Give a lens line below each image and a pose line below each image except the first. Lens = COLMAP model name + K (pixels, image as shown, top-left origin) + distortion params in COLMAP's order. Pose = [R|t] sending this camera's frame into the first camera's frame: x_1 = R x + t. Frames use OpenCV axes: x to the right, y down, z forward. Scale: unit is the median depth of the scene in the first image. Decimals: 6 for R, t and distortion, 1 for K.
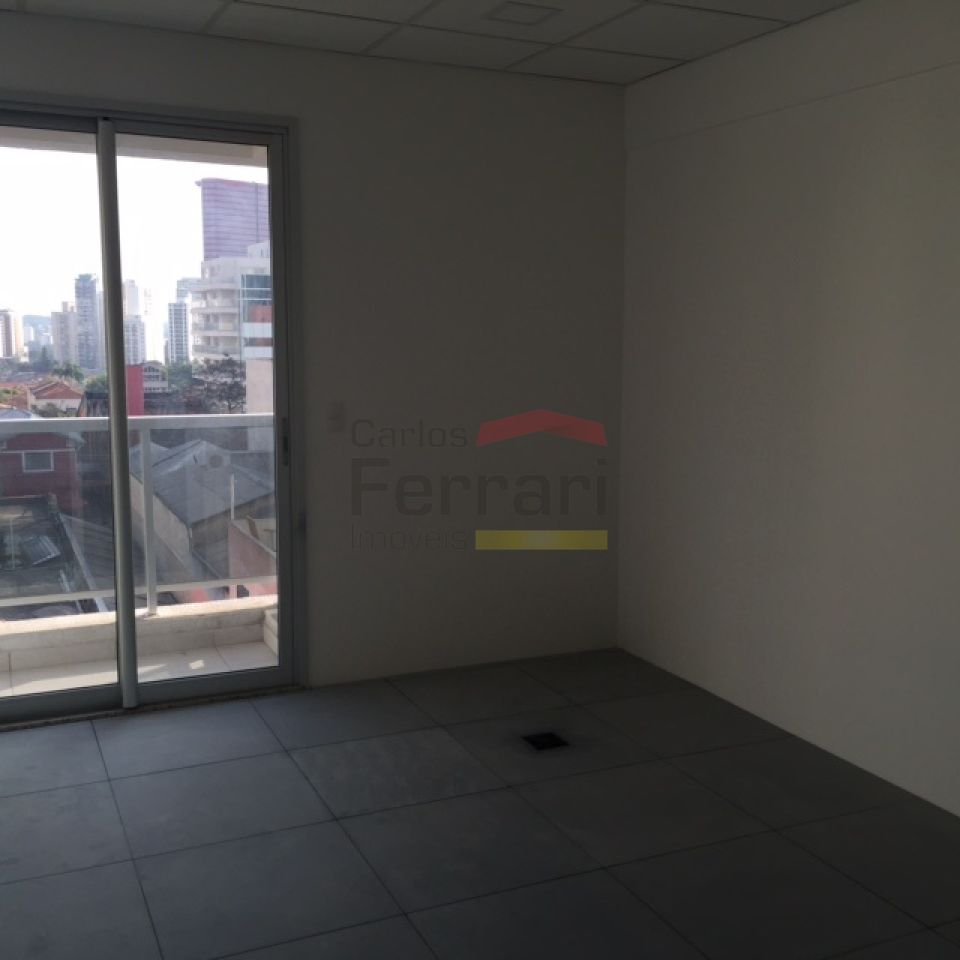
lens RADIAL K [[1093.0, 0, 495.3], [0, 1093.0, 484.8], [0, 0, 1]] dist [0.036037, -0.015975]
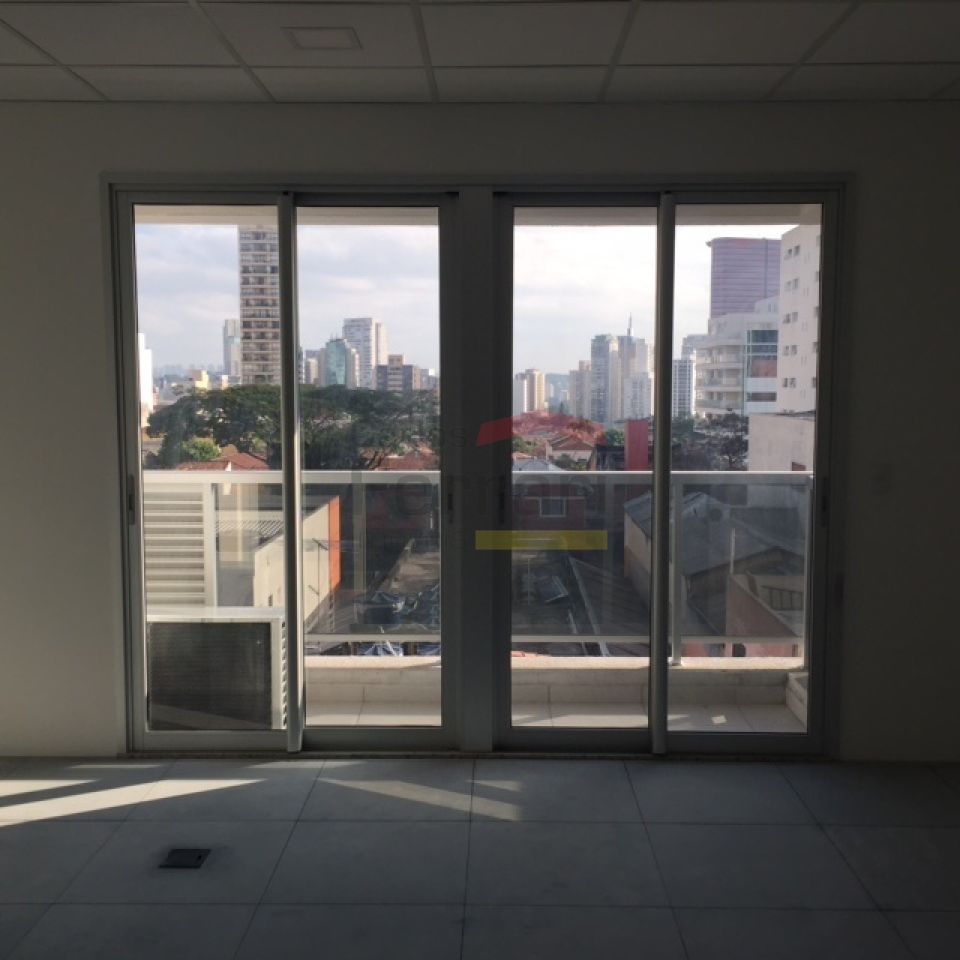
lens RADIAL K [[1090.4, 0, 477.6], [0, 1090.4, 482.4], [0, 0, 1]] dist [0.068241, -0.075728]
pose [[0.894586, 0.031746, -0.445766, -0.029831], [-0.054712, 0.997750, -0.038743, -0.001758], [0.443534, 0.059048, 0.894311, -0.008560]]
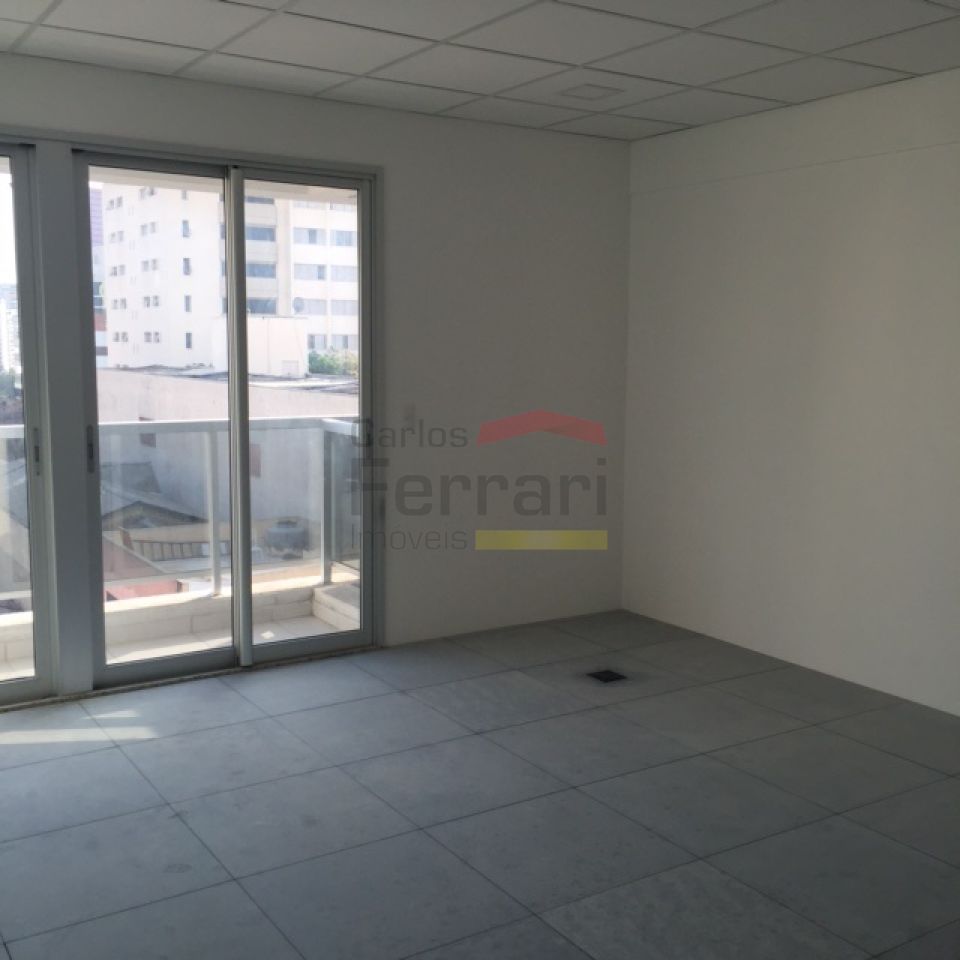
lens RADIAL K [[1090.4, 0, 477.6], [0, 1090.4, 482.4], [0, 0, 1]] dist [0.068241, -0.075728]
pose [[0.991593, -0.016847, 0.128296, -0.201281], [0.018169, 0.999793, -0.009140, 0.019038], [-0.128115, 0.011394, 0.991694, -0.164914]]
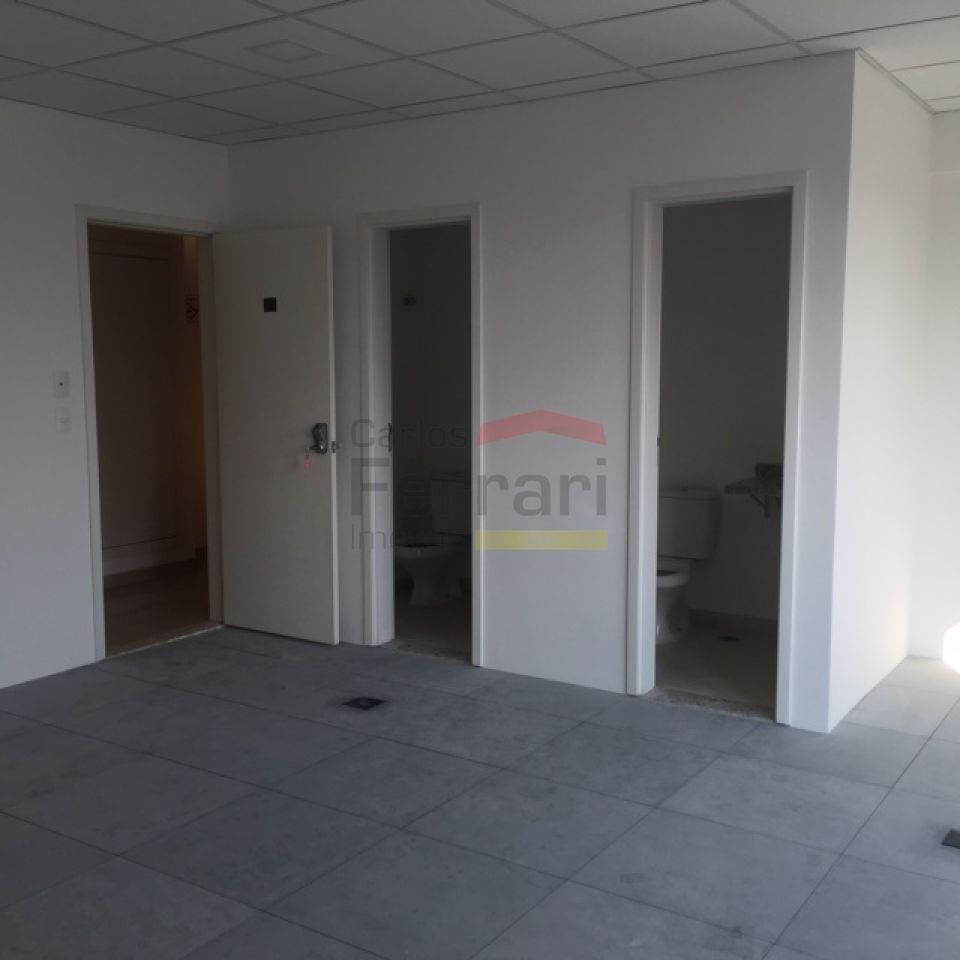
lens RADIAL K [[1090.4, 0, 477.6], [0, 1090.4, 482.4], [0, 0, 1]] dist [0.068241, -0.075728]
pose [[-0.859470, 0.051589, -0.508576, 0.090605], [-0.079416, 0.969340, 0.232538, -0.127432], [0.504980, 0.240249, -0.829021, 0.909546]]
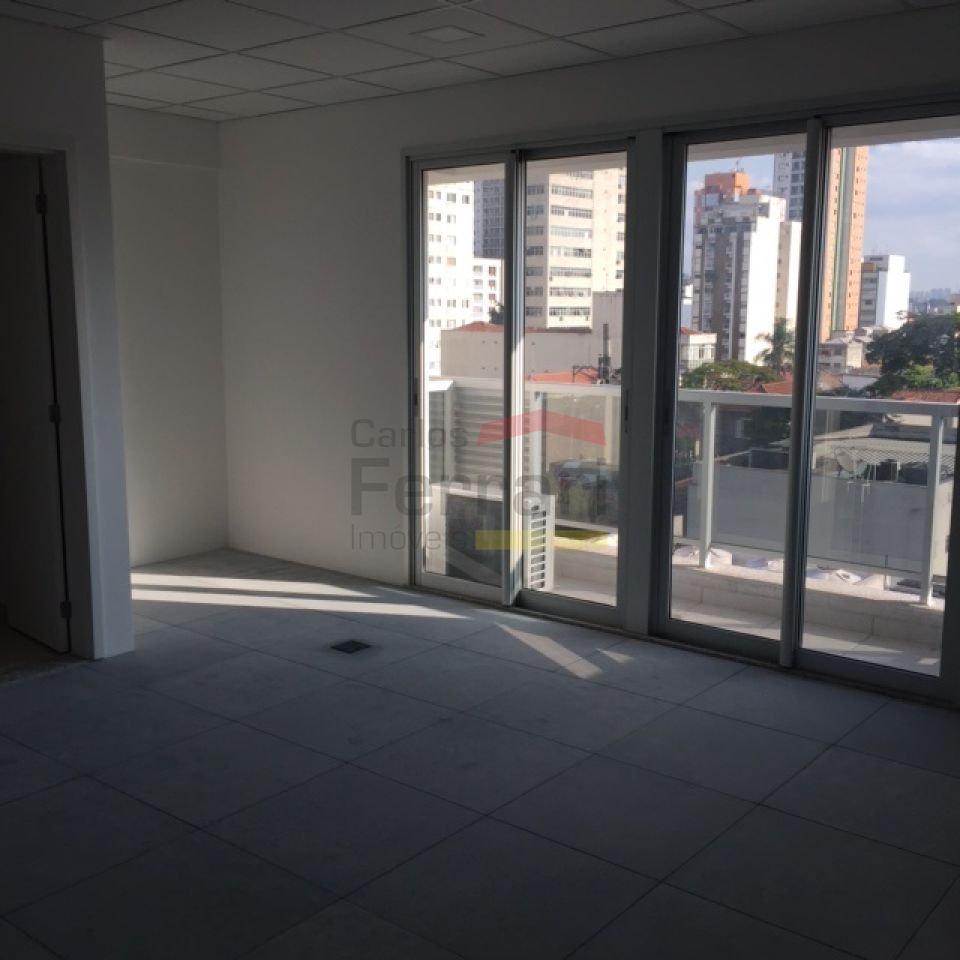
lens RADIAL K [[1090.4, 0, 477.6], [0, 1090.4, 482.4], [0, 0, 1]] dist [0.068241, -0.075728]
pose [[0.426344, 0.135507, -0.894354, 0.409337], [-0.125699, 0.987998, 0.089775, -0.029395], [0.895785, 0.074144, 0.438260, 0.209973]]
